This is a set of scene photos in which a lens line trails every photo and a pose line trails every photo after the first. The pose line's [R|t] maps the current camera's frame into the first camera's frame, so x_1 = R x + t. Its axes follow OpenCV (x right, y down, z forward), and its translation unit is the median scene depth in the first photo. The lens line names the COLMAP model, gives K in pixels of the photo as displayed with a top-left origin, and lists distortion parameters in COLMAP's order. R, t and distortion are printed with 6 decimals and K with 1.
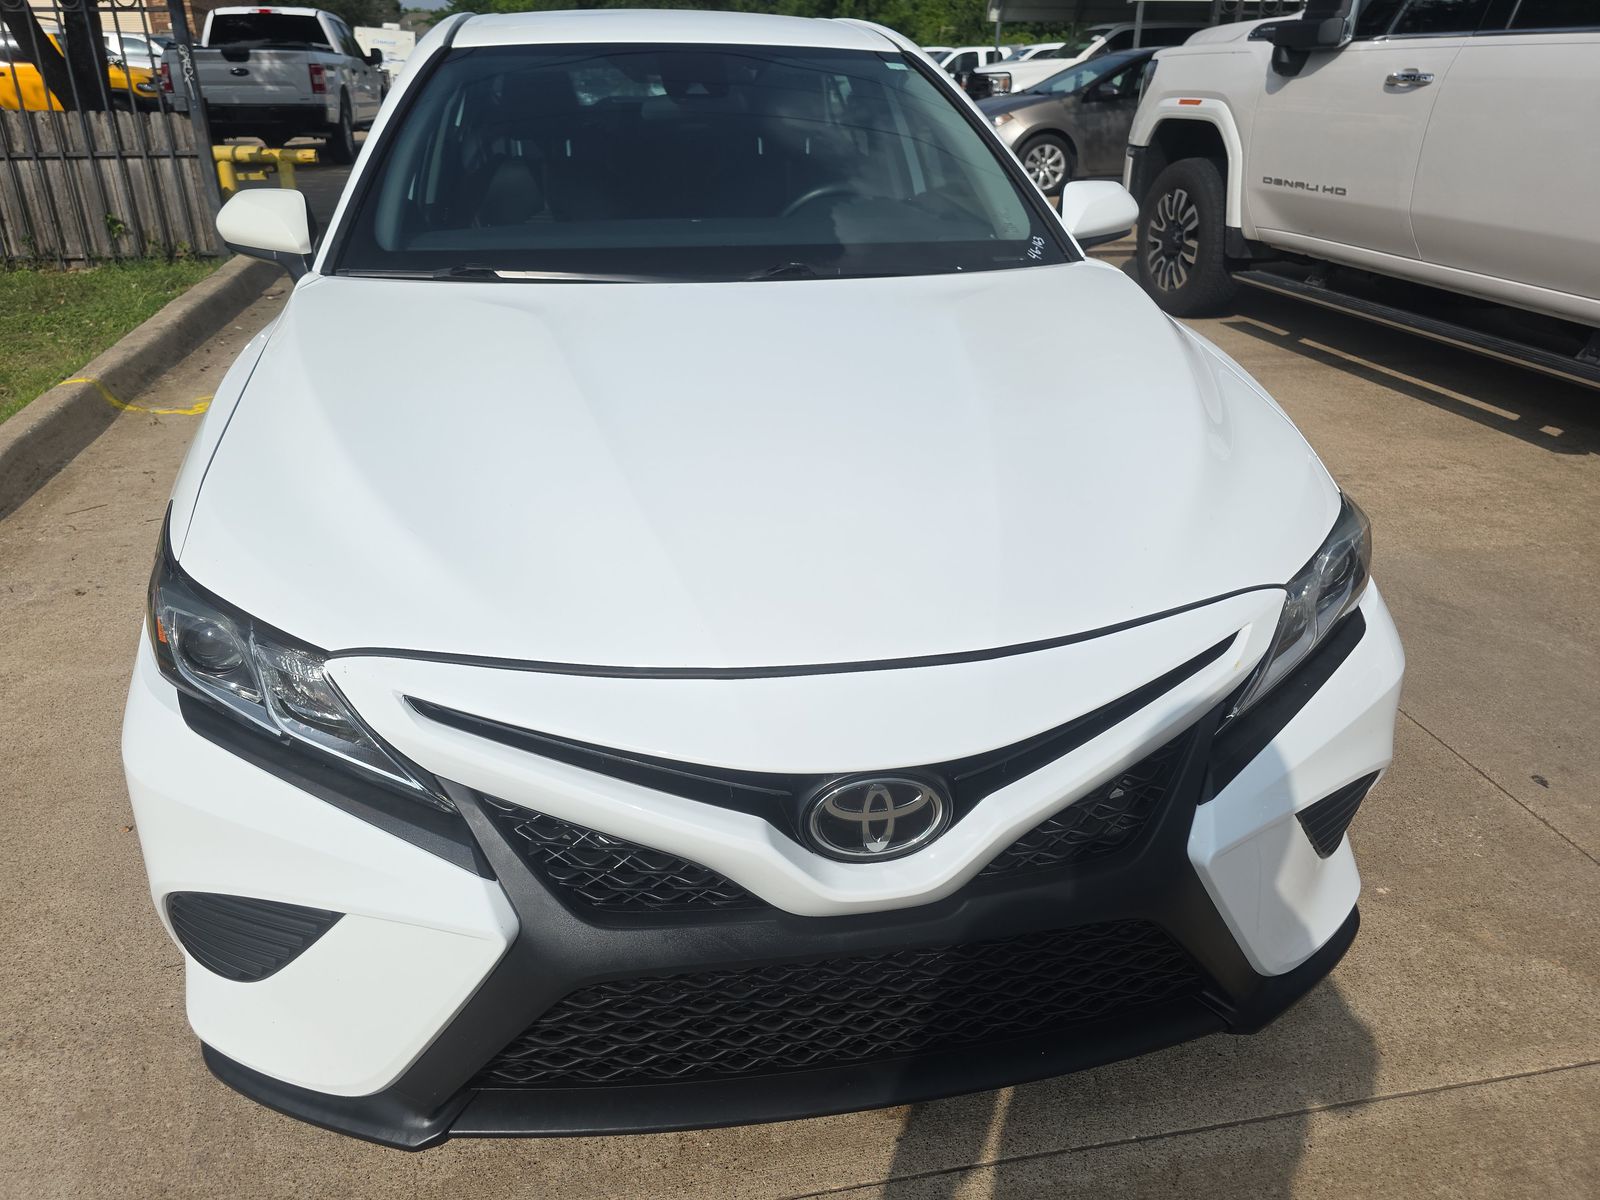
lens RADIAL K [[1085.9, 0, 800.0], [0, 1085.9, 600.0], [0, 0, 1]] dist [0.039697, -0.042867]
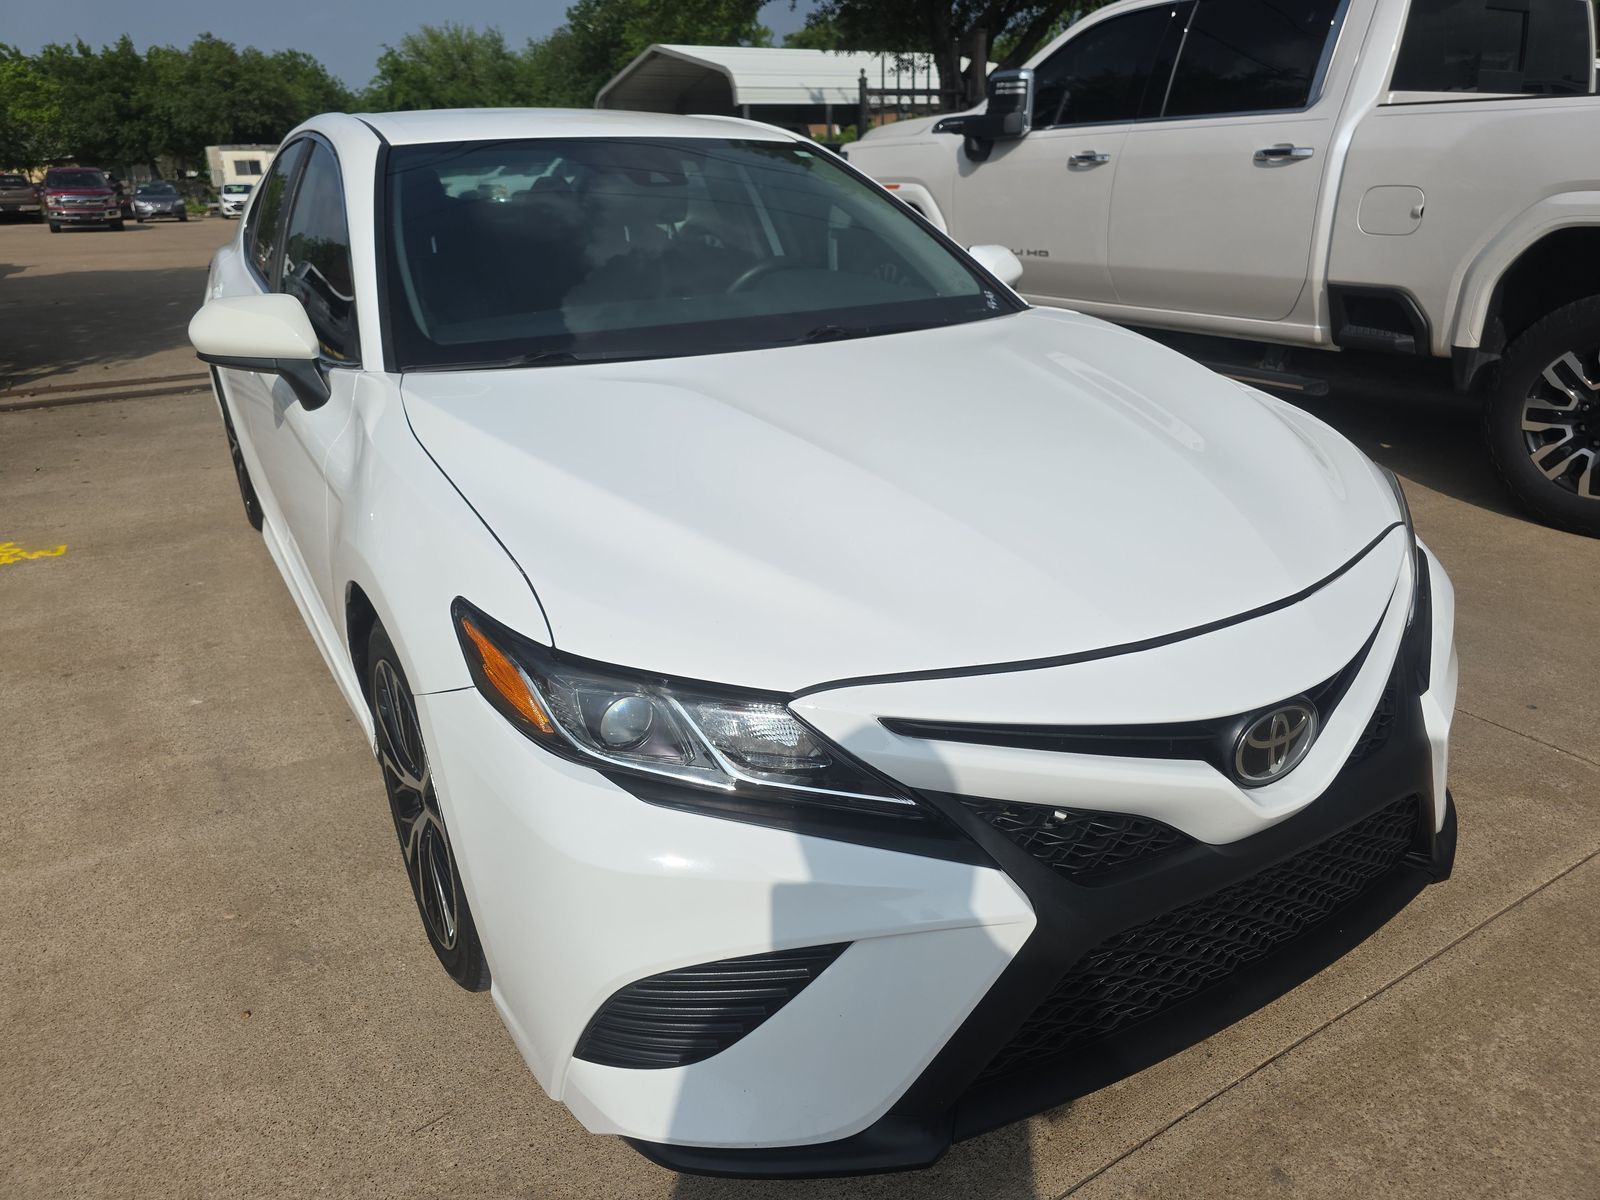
lens RADIAL K [[1091.1, 0, 762.2], [0, 1091.1, 603.4], [0, 0, 1]] dist [0.052135, -0.058427]
pose [[0.933742, -0.155423, 0.322444, -0.418819], [0.180289, 0.982415, -0.048549, 0.004690], [-0.309228, 0.103465, 0.945343, 0.012149]]
